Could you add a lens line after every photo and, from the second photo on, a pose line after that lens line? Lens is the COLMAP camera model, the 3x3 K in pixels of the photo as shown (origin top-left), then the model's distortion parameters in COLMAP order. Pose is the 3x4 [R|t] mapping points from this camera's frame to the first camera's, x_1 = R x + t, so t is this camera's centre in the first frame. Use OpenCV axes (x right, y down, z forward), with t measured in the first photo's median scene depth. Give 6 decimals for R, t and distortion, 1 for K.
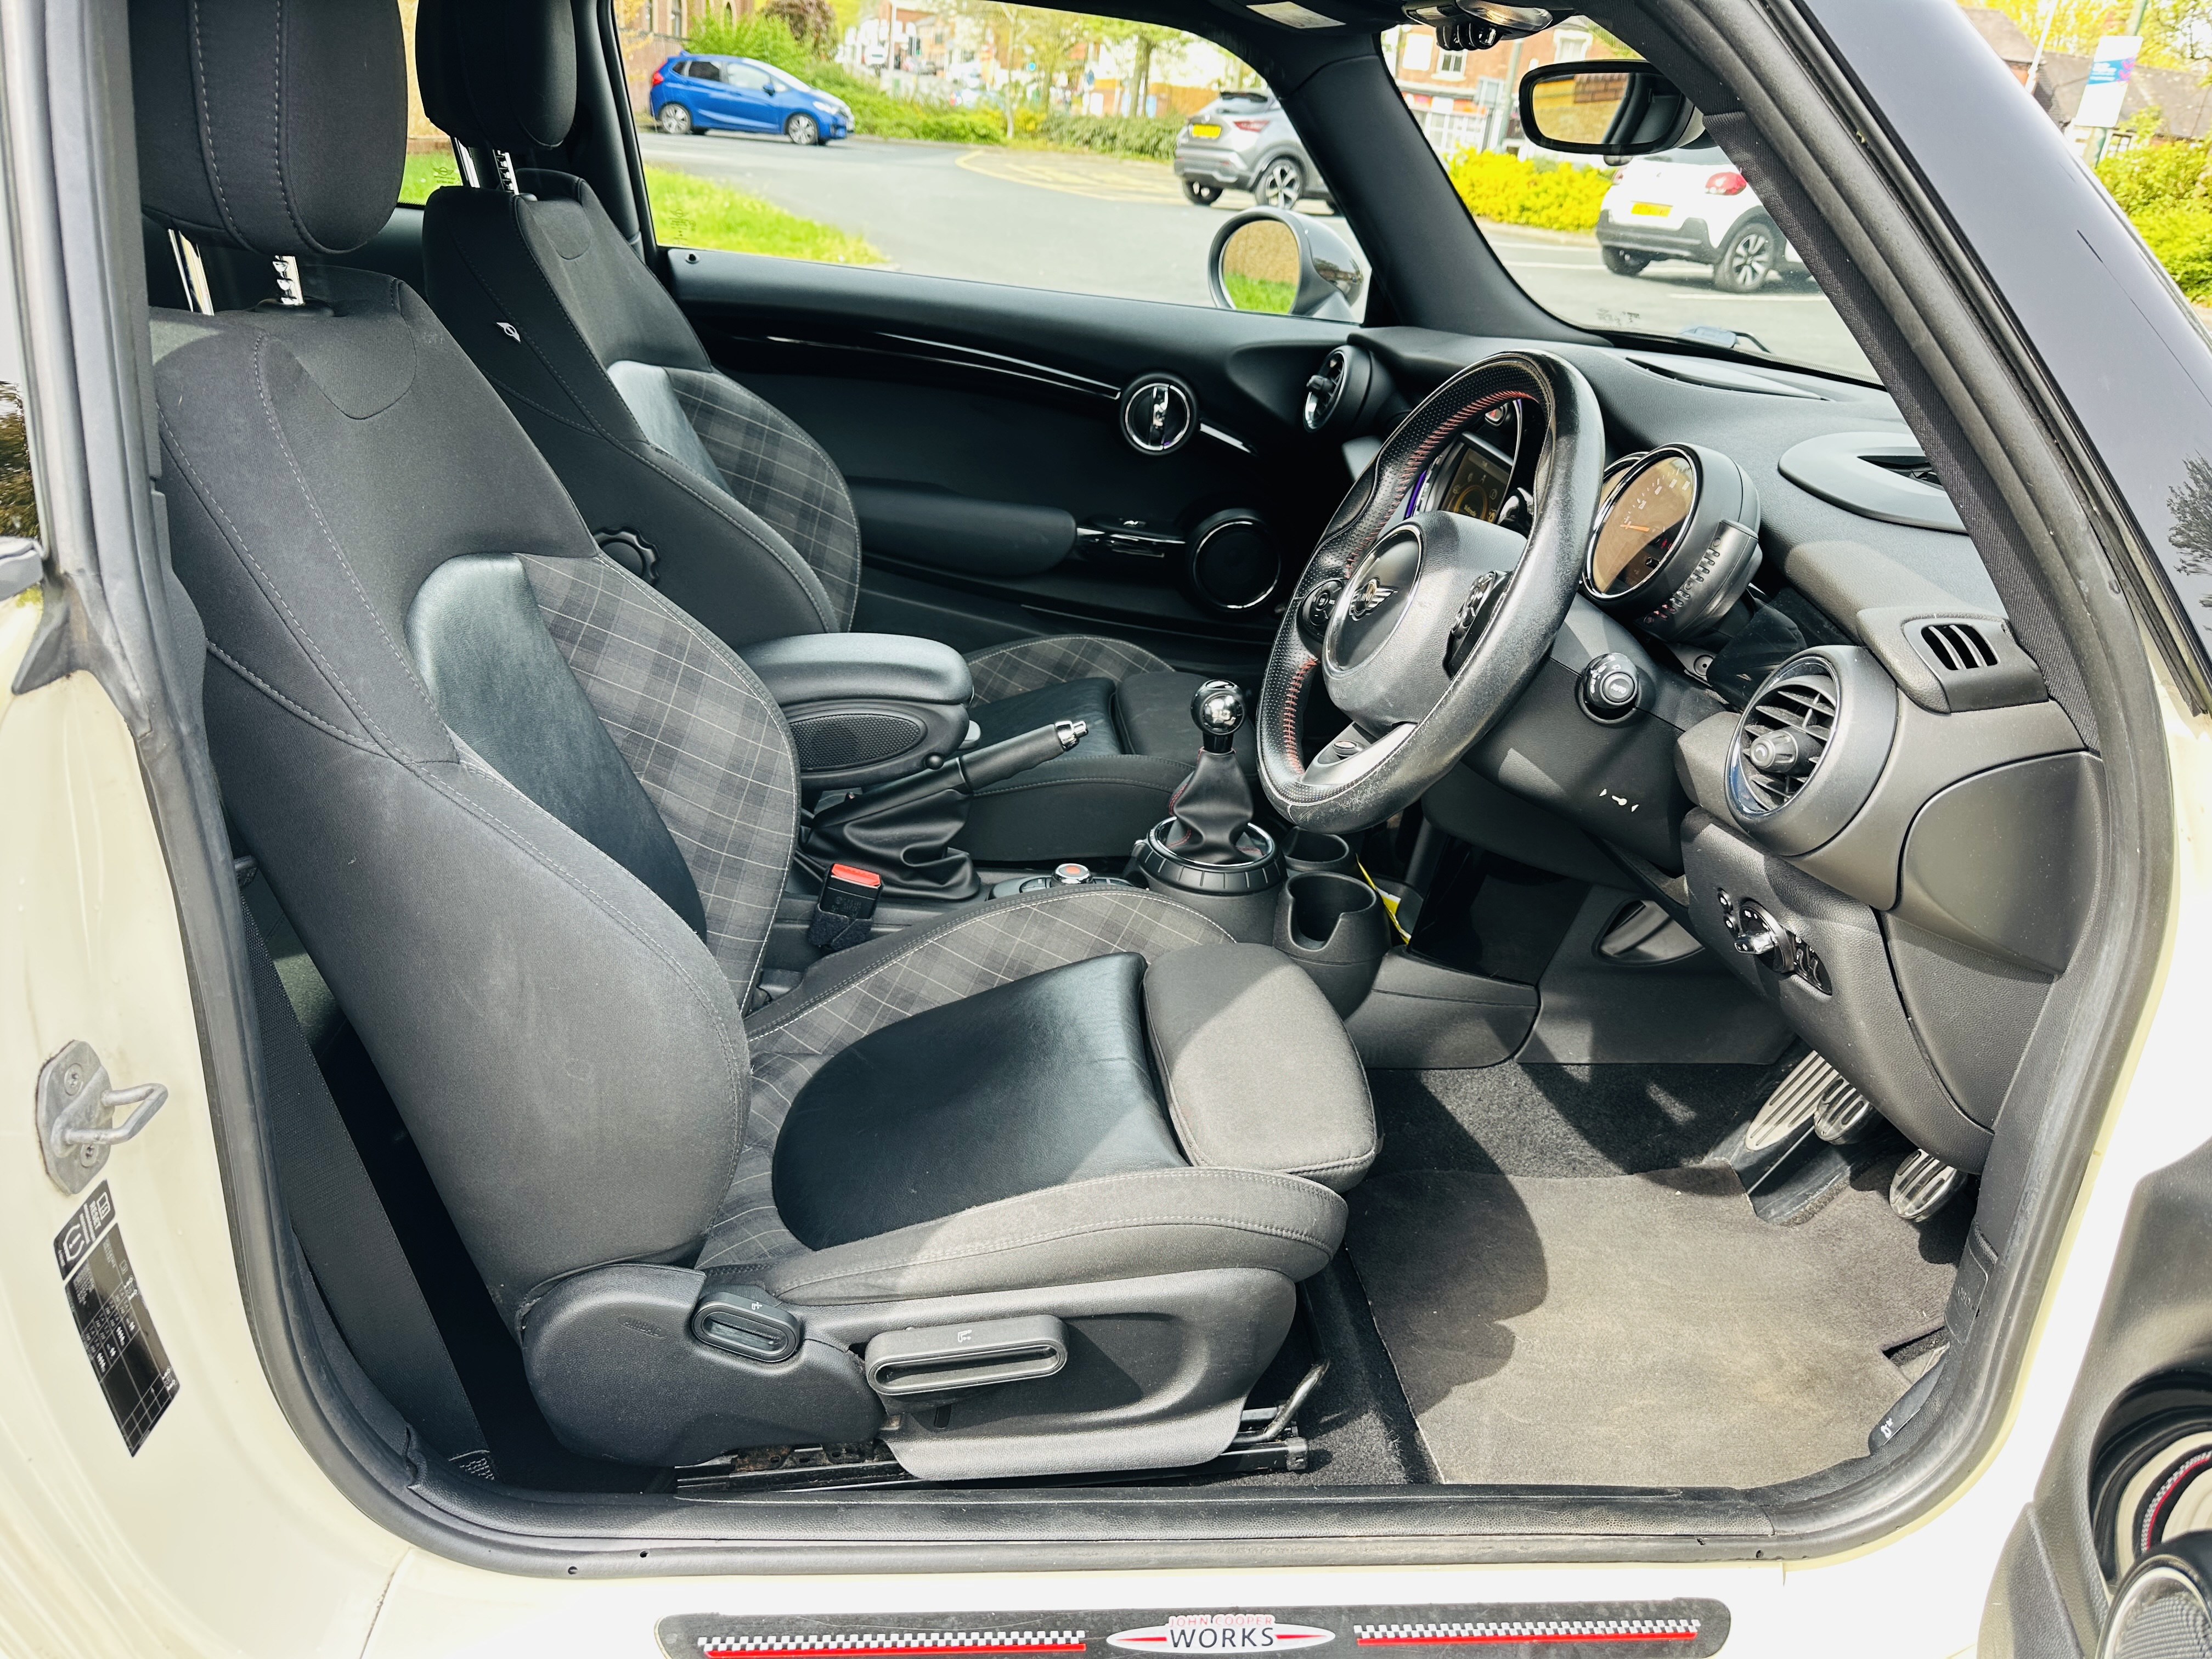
lens RADIAL K [[1598.4, 0, 1094.3], [0, 1598.4, 810.8], [0, 0, 1]] dist [0.025125, -0.029350]
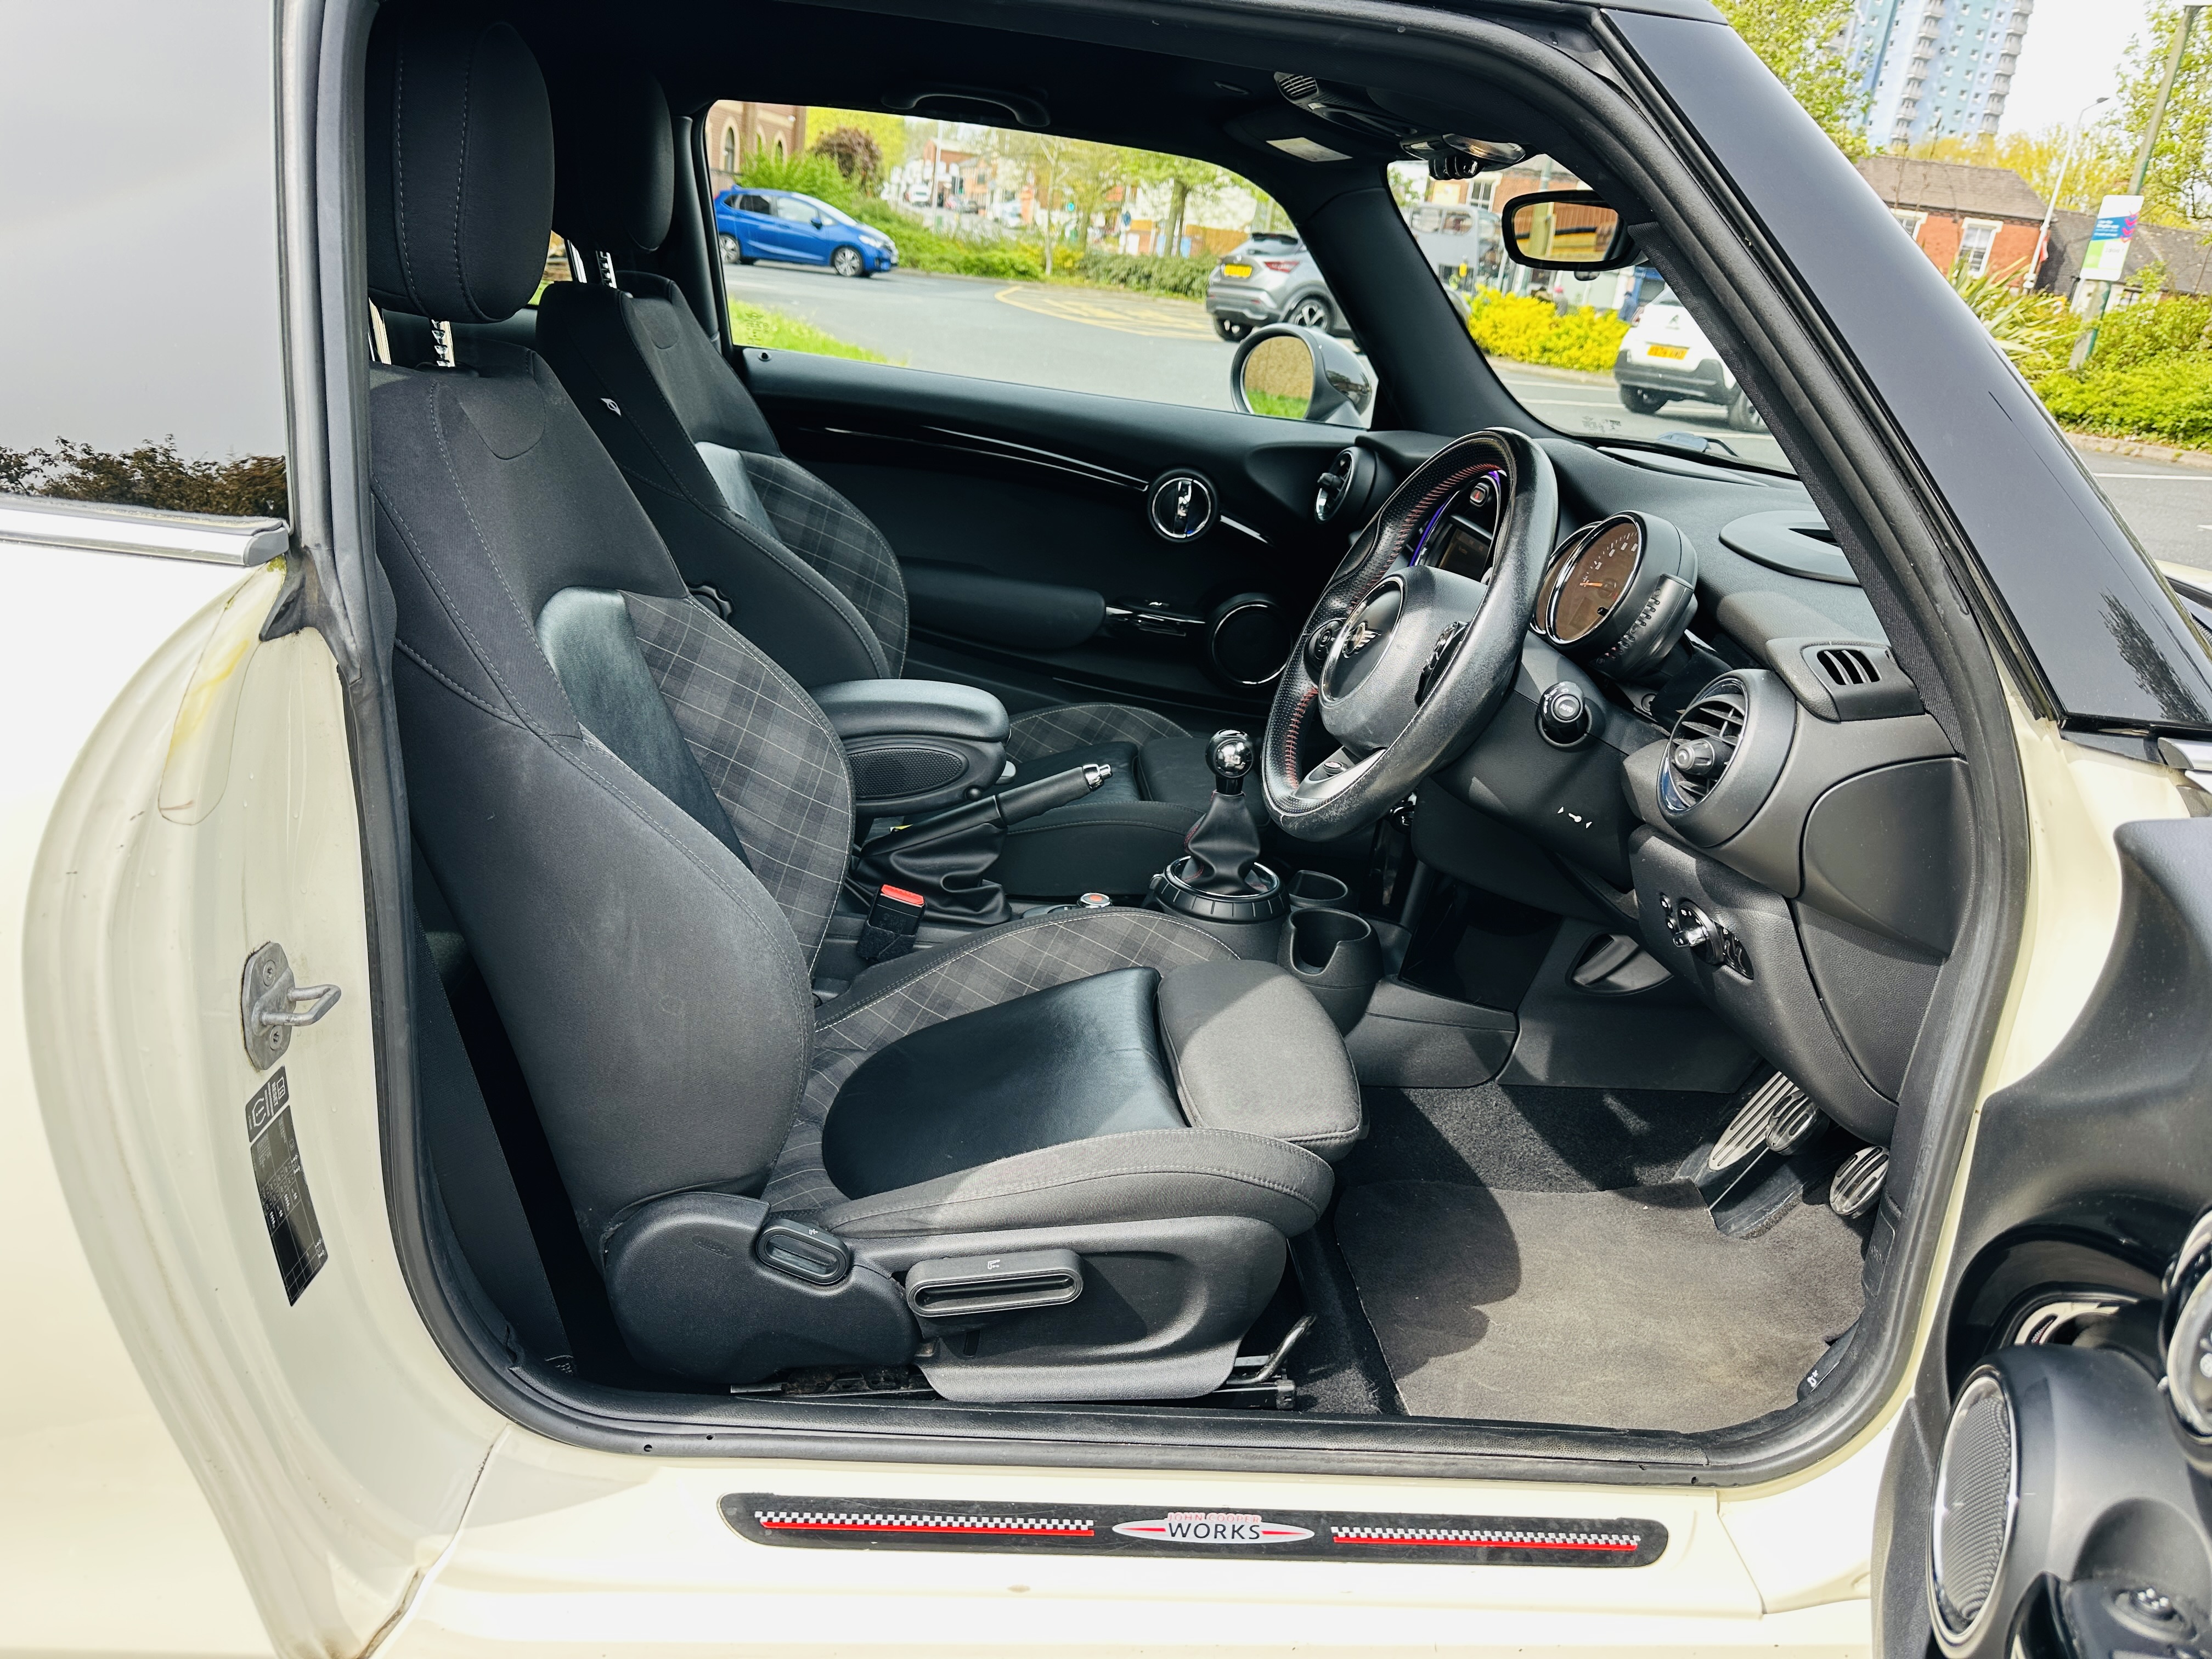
lens RADIAL K [[1586.0, 0, 1106.0], [0, 1586.0, 829.5], [0, 0, 1]] dist [0.058507, -0.072617]
pose [[0.999738, 0.021735, -0.007244, 0.000489], [-0.022150, 0.997755, -0.063199, 0.076479], [0.005854, 0.063343, 0.997975, -0.130070]]
